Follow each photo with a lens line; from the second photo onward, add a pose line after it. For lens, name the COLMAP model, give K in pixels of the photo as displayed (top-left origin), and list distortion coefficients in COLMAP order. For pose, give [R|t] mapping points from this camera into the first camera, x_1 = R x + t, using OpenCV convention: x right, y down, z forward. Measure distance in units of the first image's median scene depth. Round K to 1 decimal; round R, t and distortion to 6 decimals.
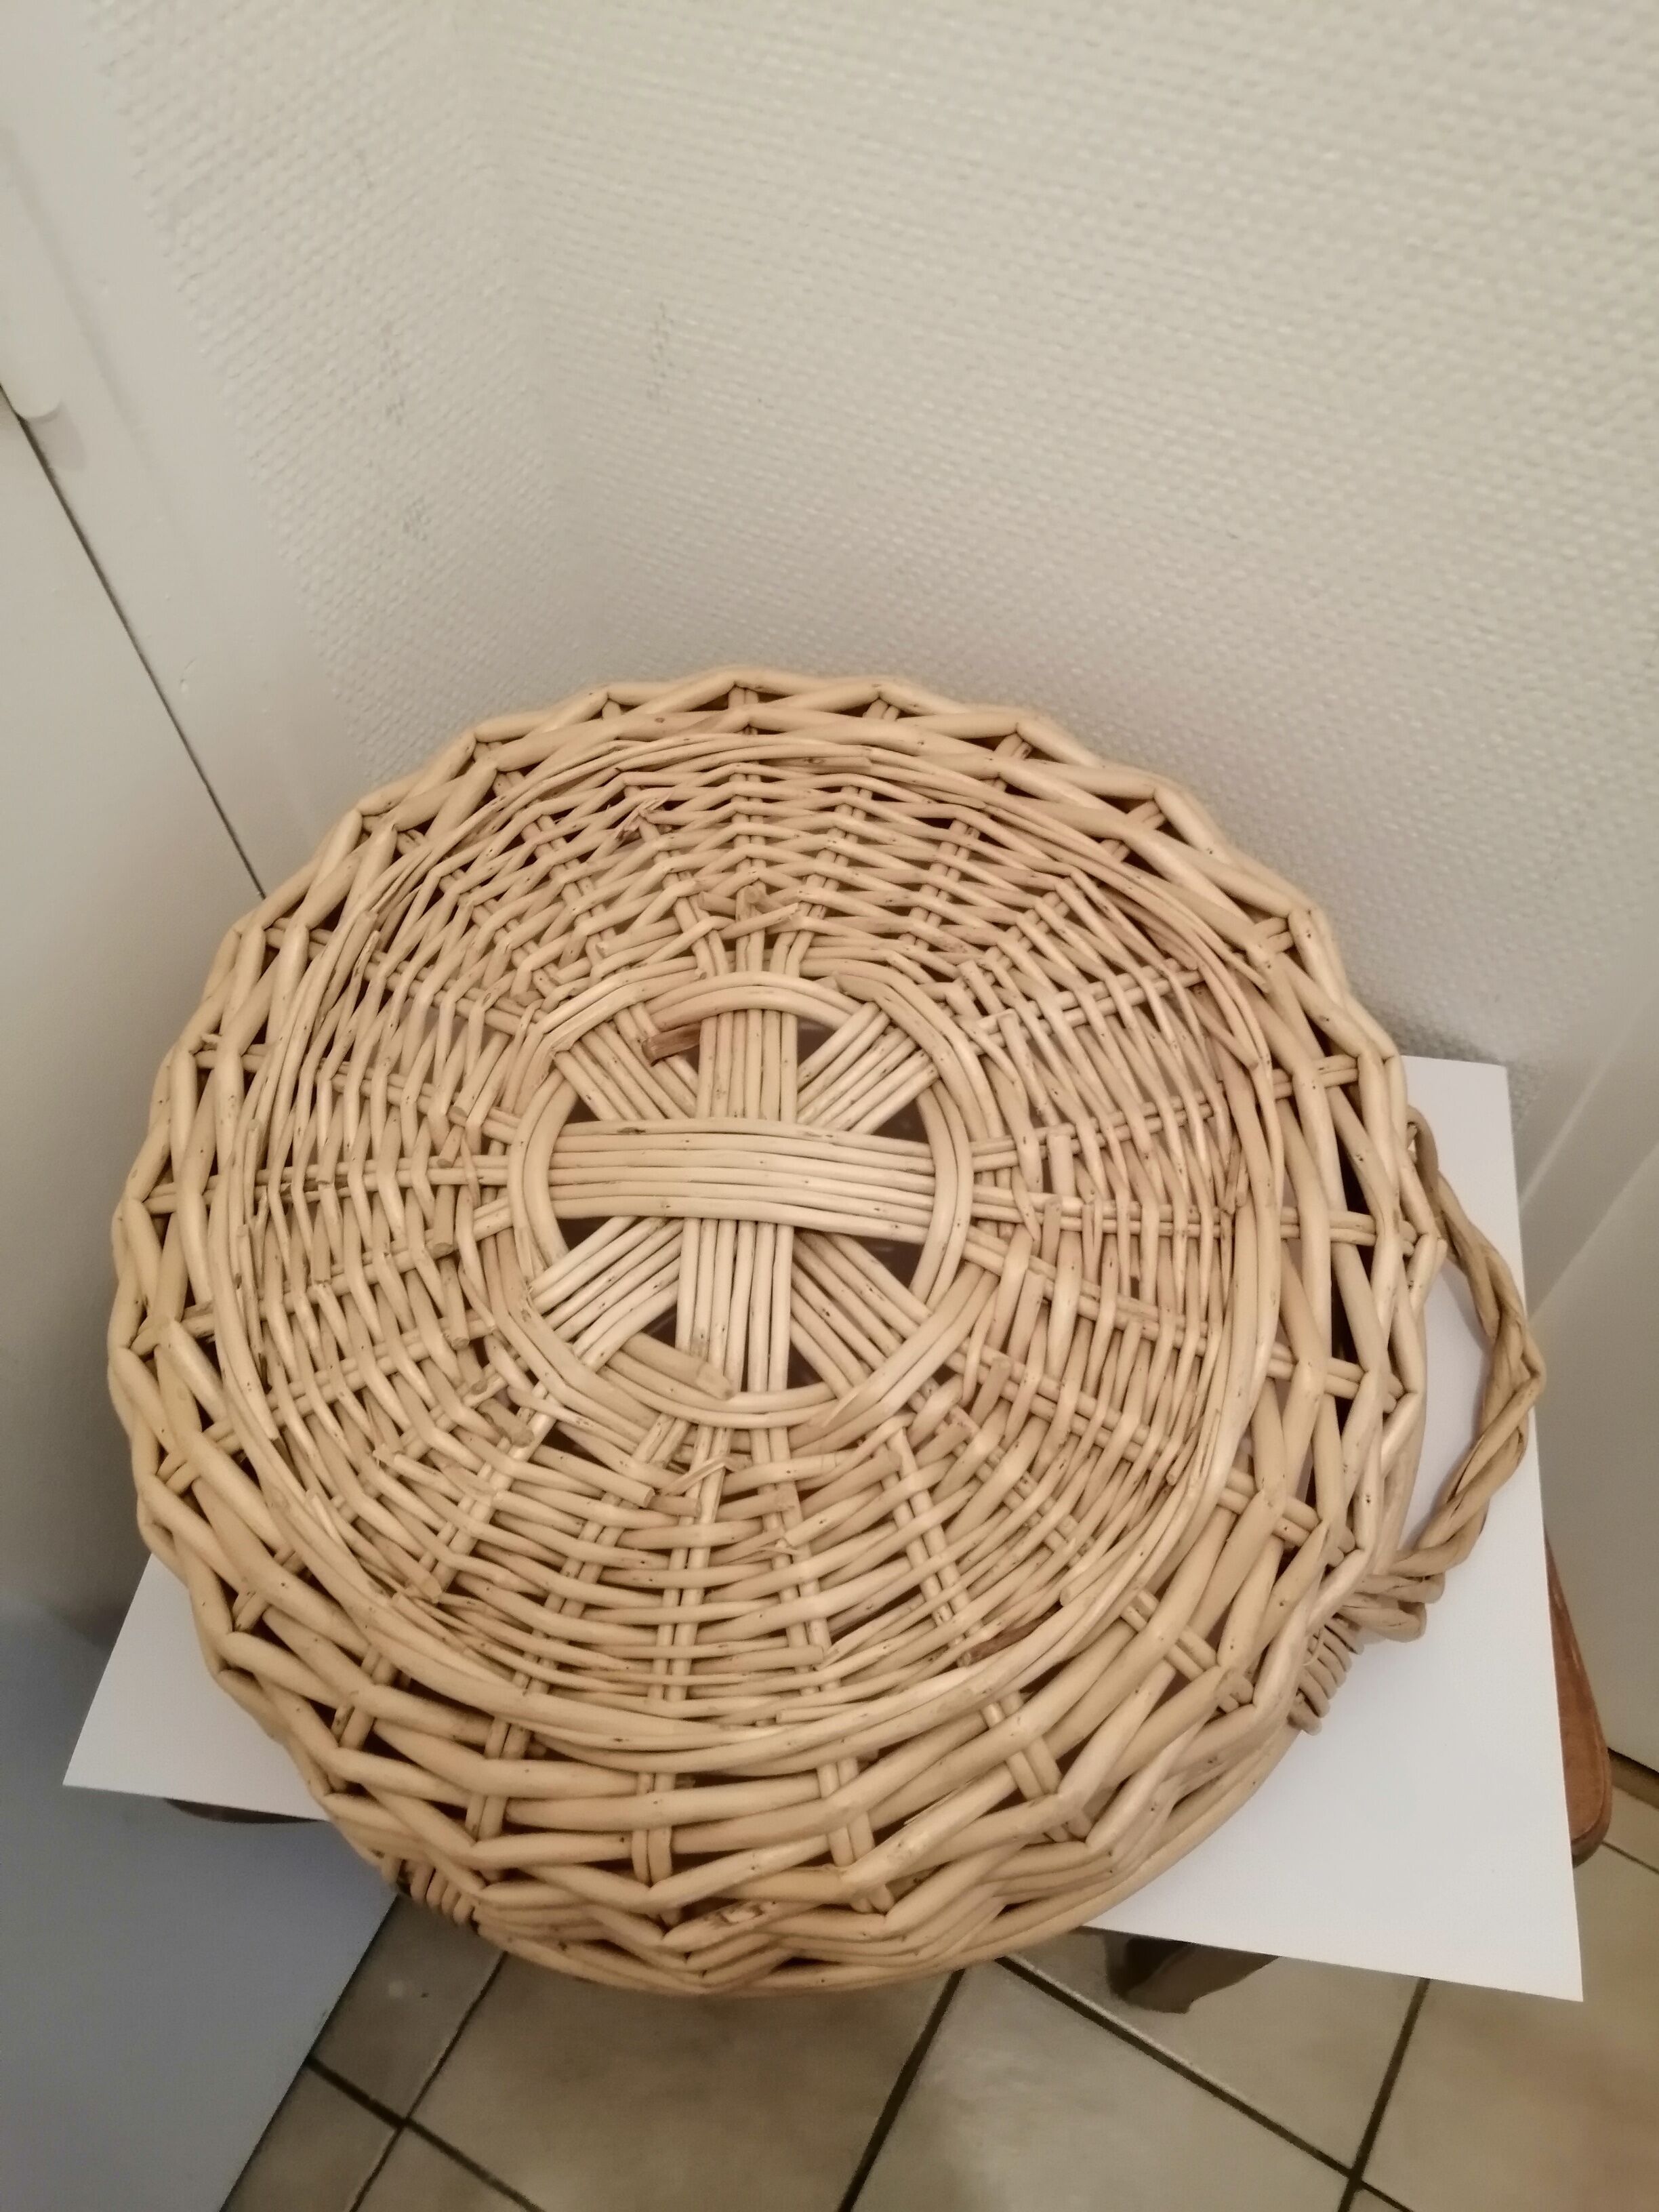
lens RADIAL K [[1706.9, 0, 841.2], [0, 1706.9, 1129.0], [0, 0, 1]] dist [-0.060084, 0.079678]
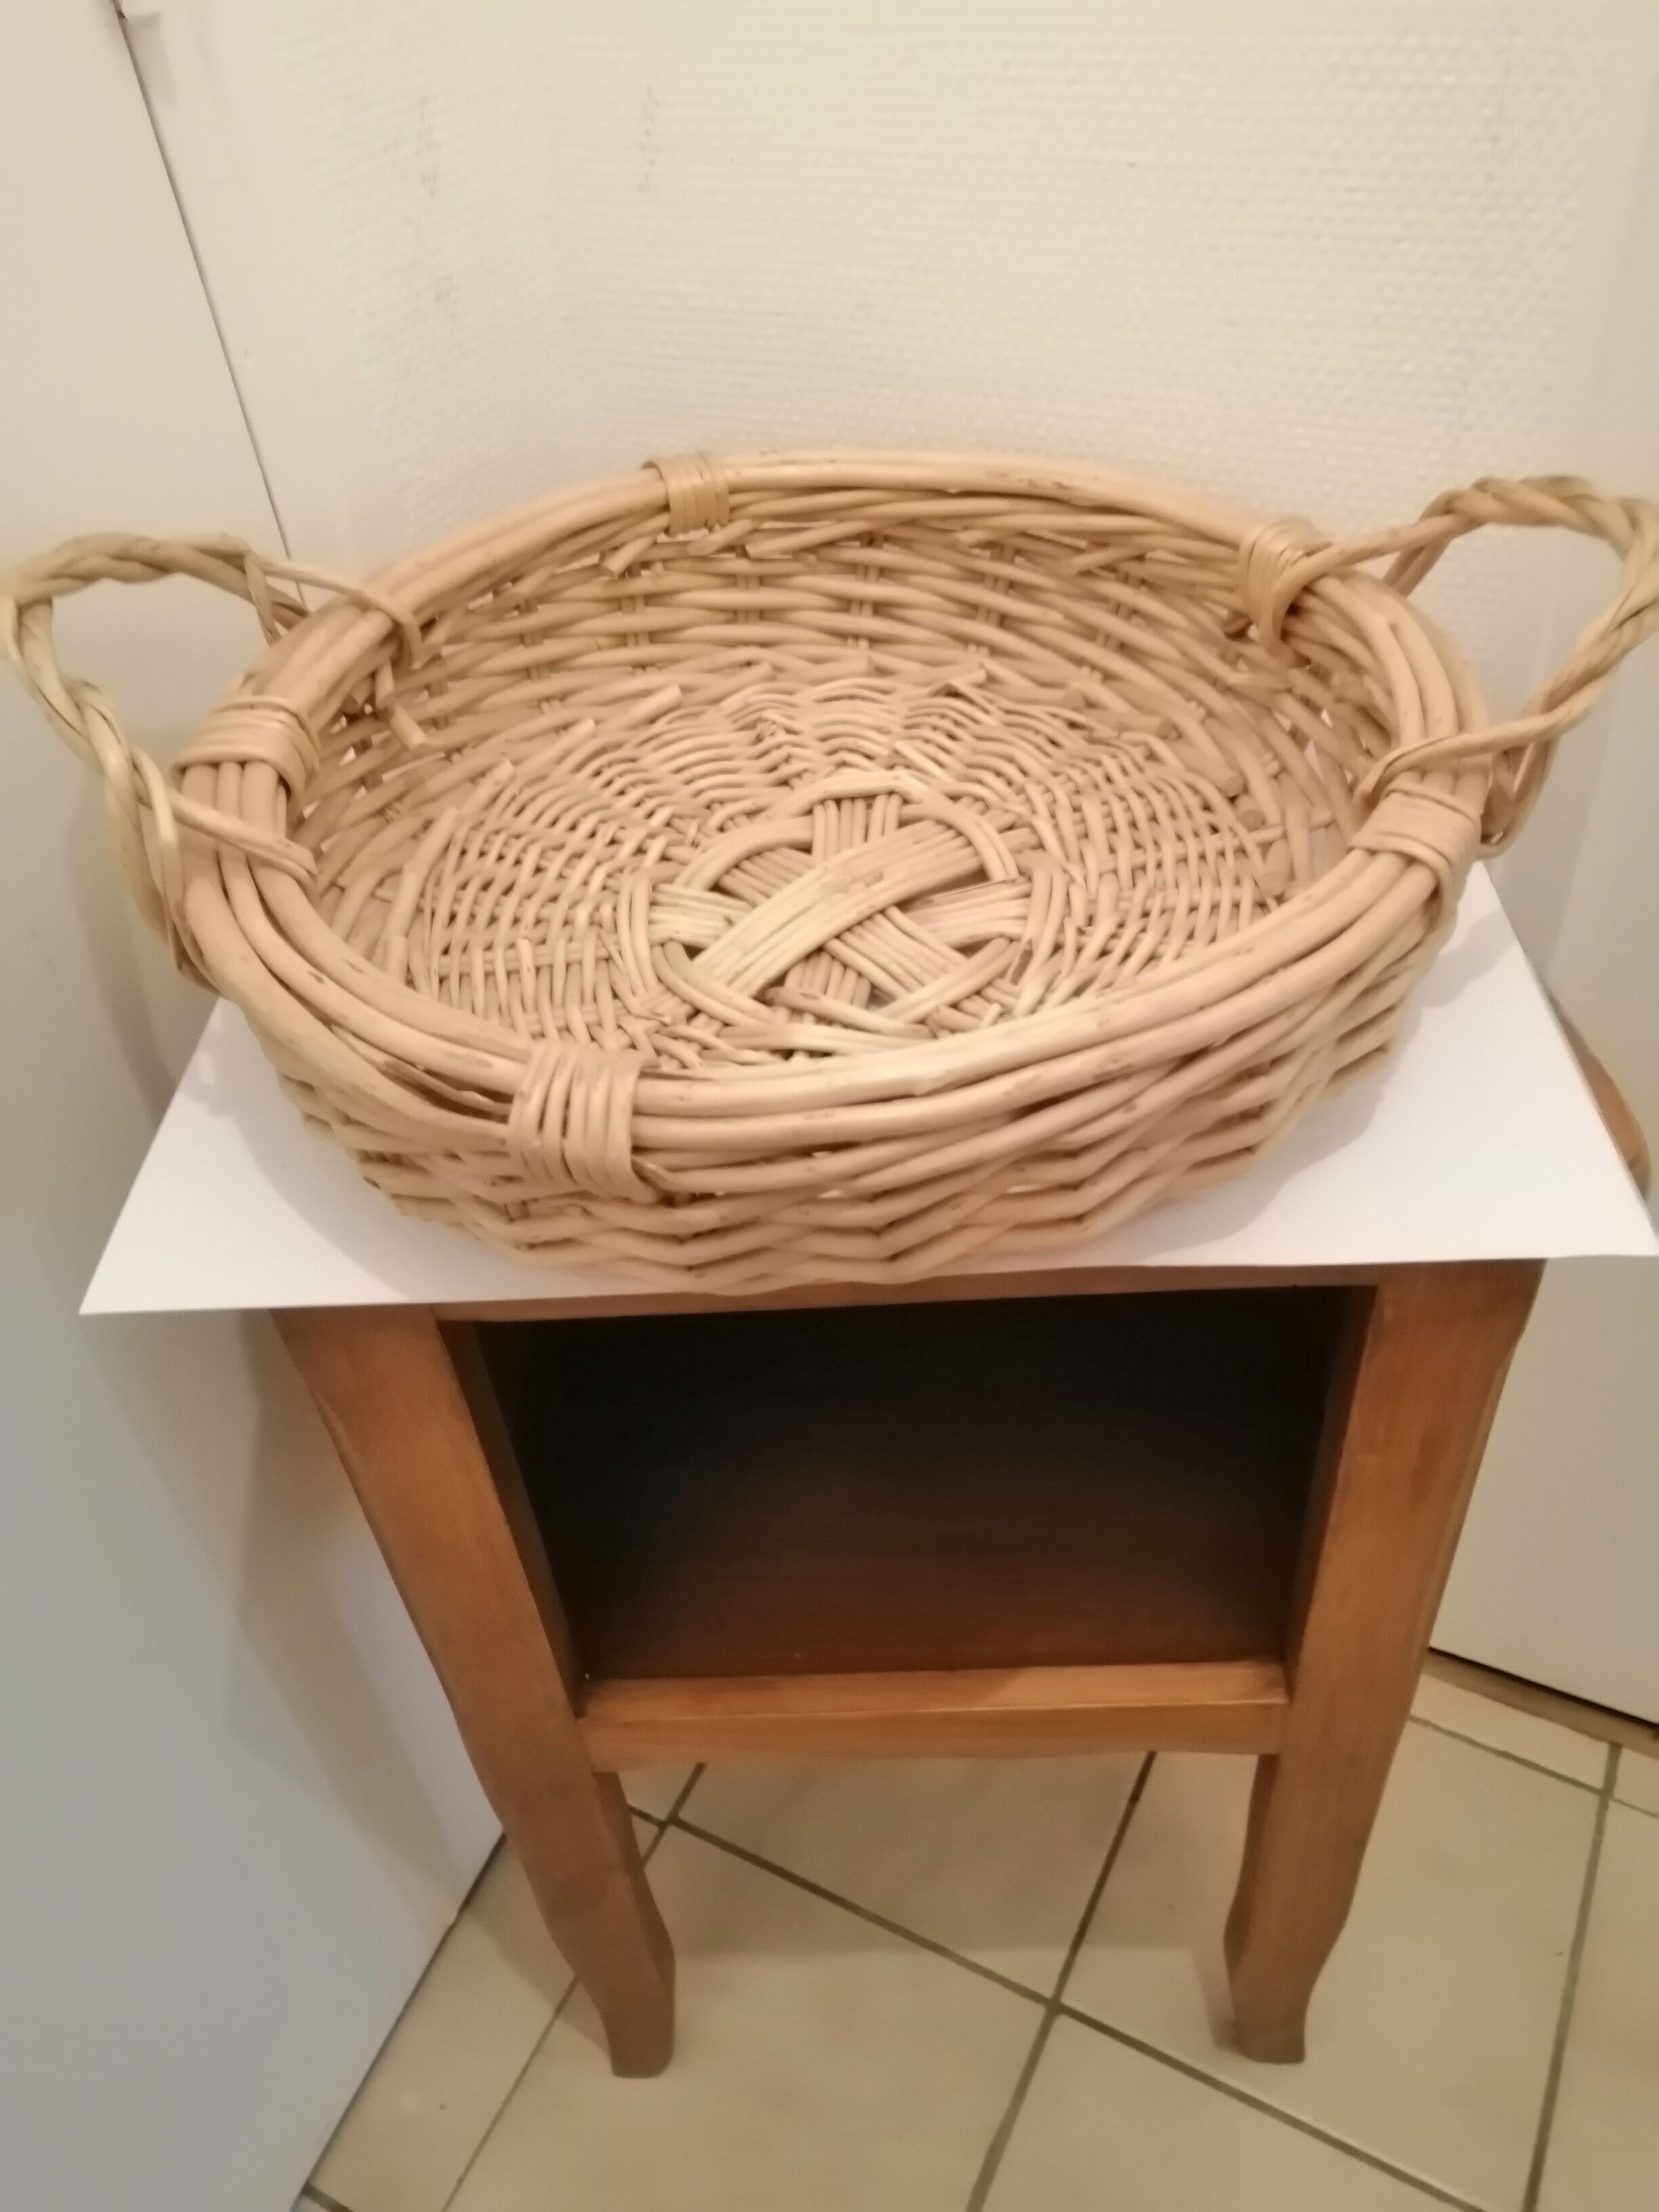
lens RADIAL K [[1740.4, 0, 828.1], [0, 1740.4, 1127.9], [0, 0, 1]] dist [-0.050408, 0.074080]
pose [[0.998110, -0.061038, -0.007181, -0.015020], [0.057055, 0.963677, -0.260903, 0.634151], [0.022845, 0.260000, 0.965338, -0.002458]]
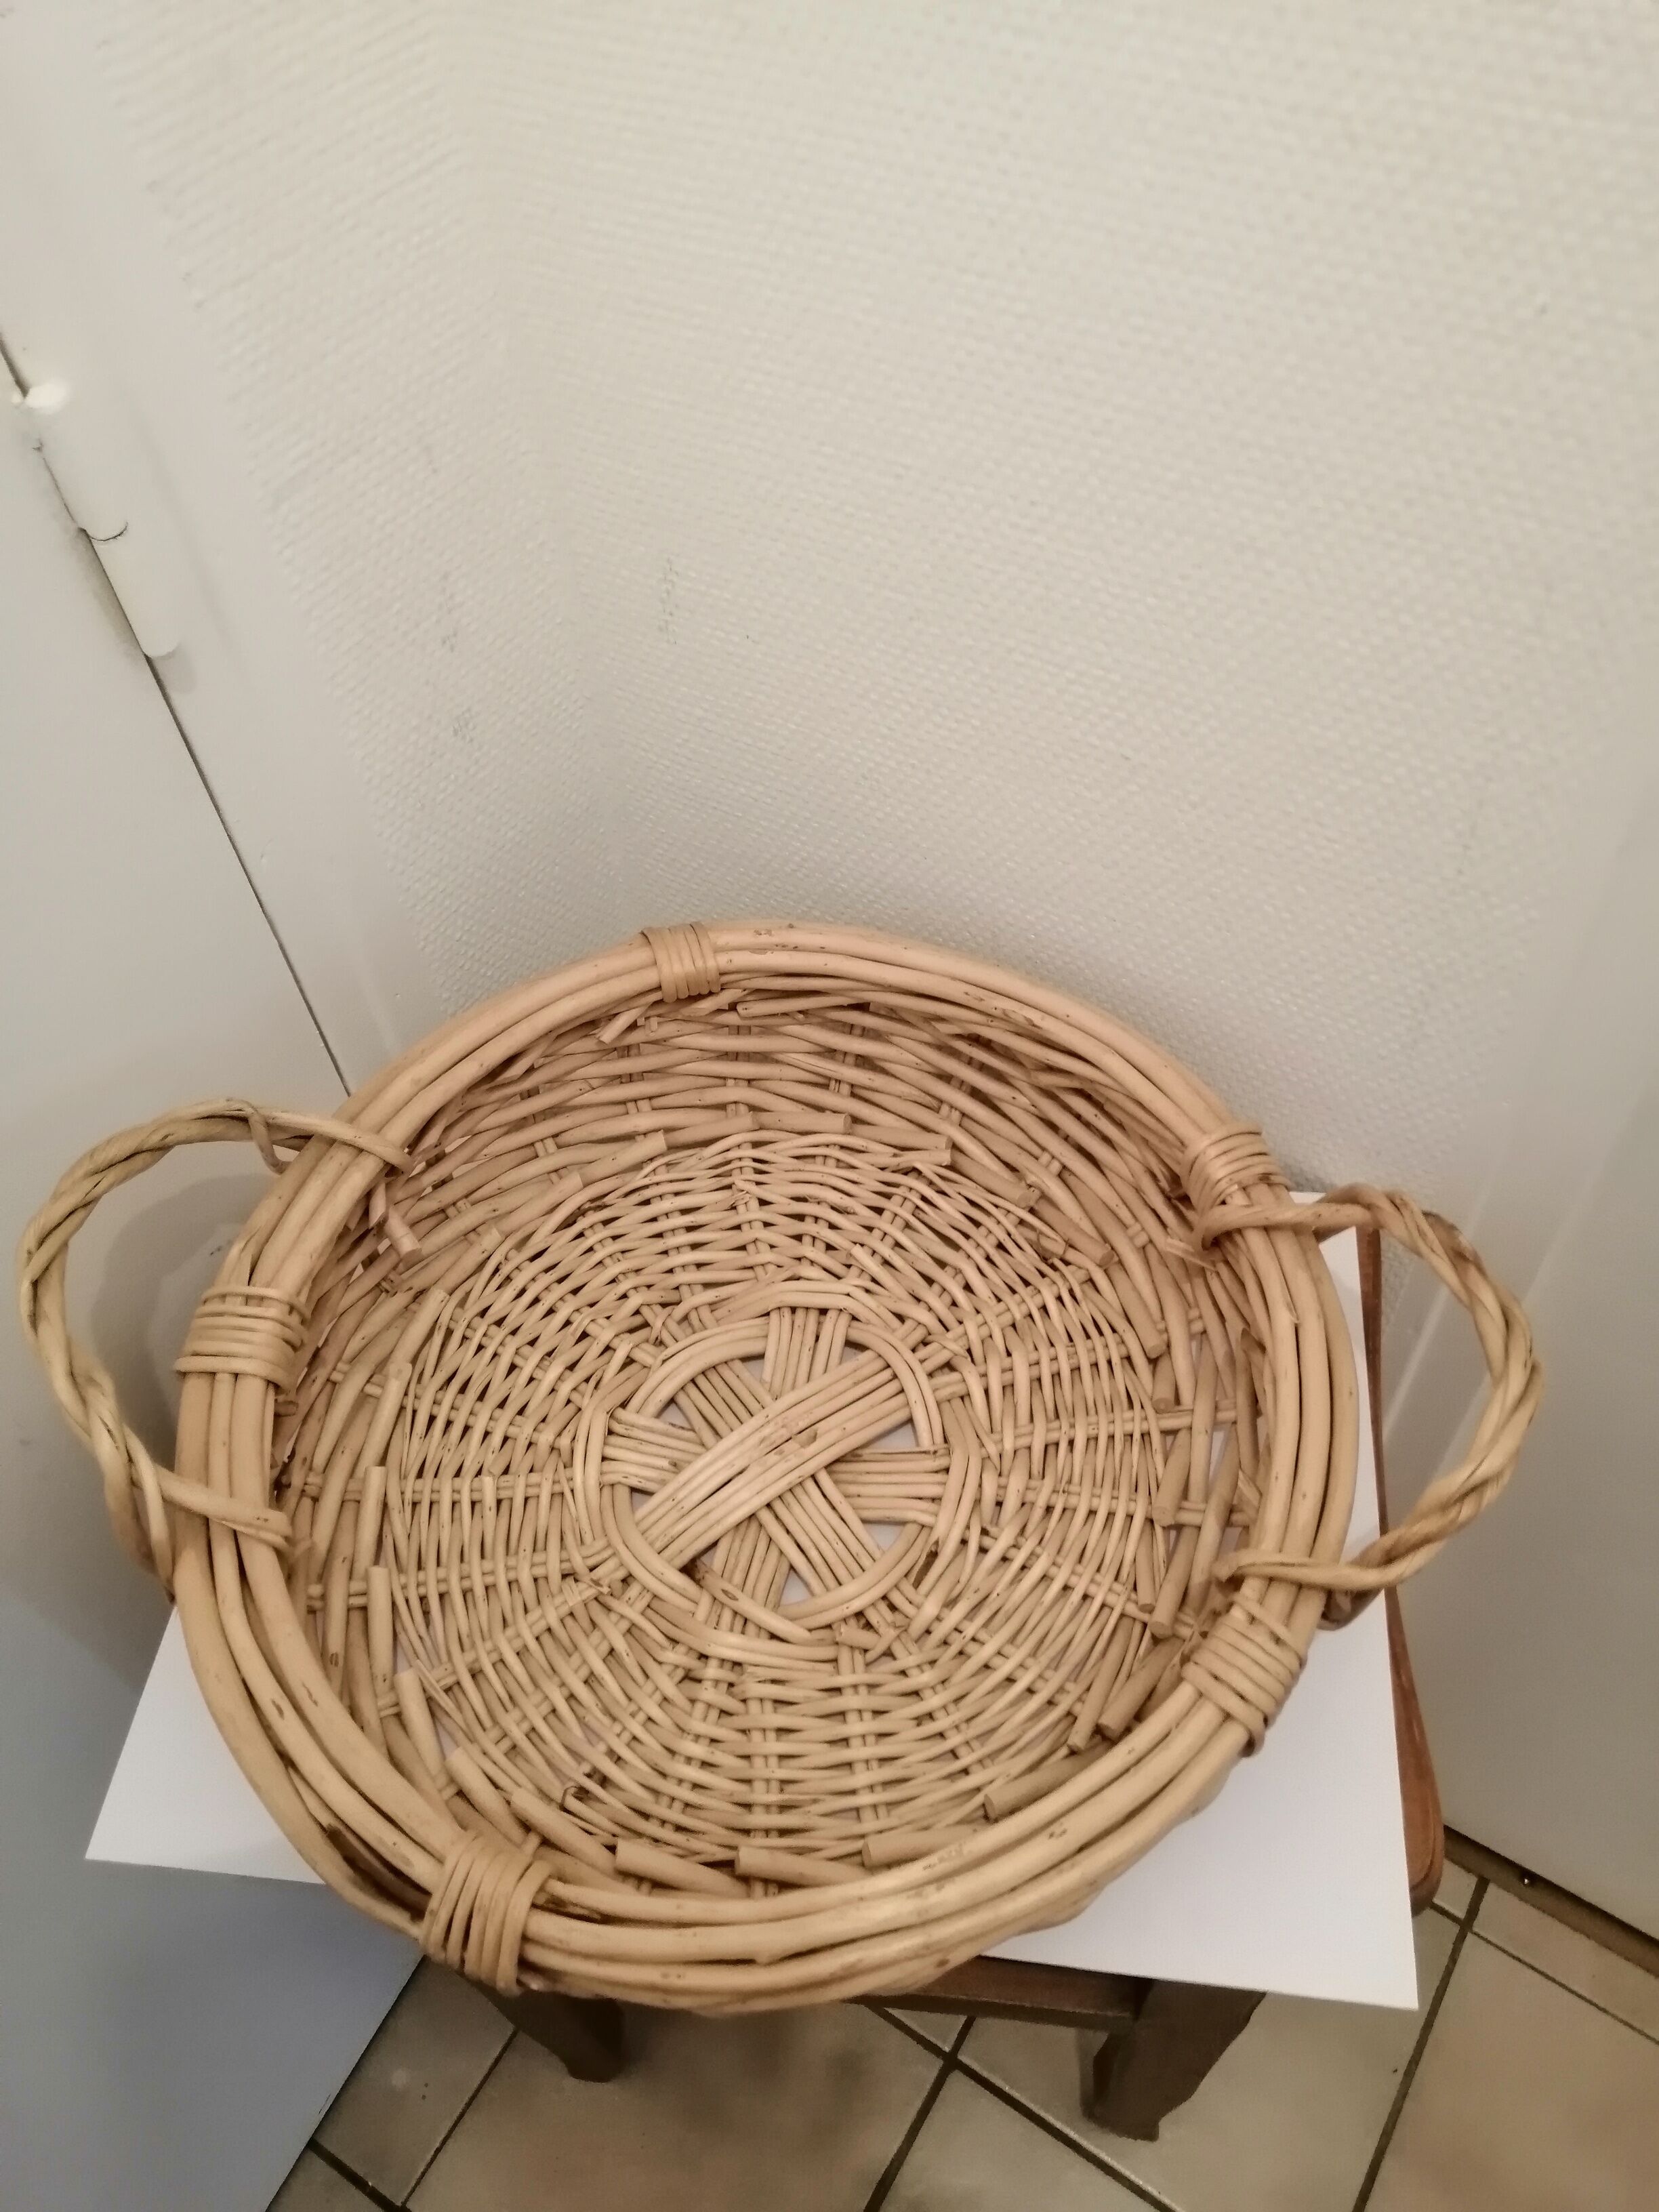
lens RADIAL K [[1717.4, 0, 832.8], [0, 1717.4, 1145.4], [0, 0, 1]] dist [-0.044004, 0.058909]
pose [[0.998140, 0.031913, -0.051952, 0.099681], [-0.036172, 0.995875, -0.083213, 0.033991], [0.049083, 0.084938, 0.995177, -0.206130]]
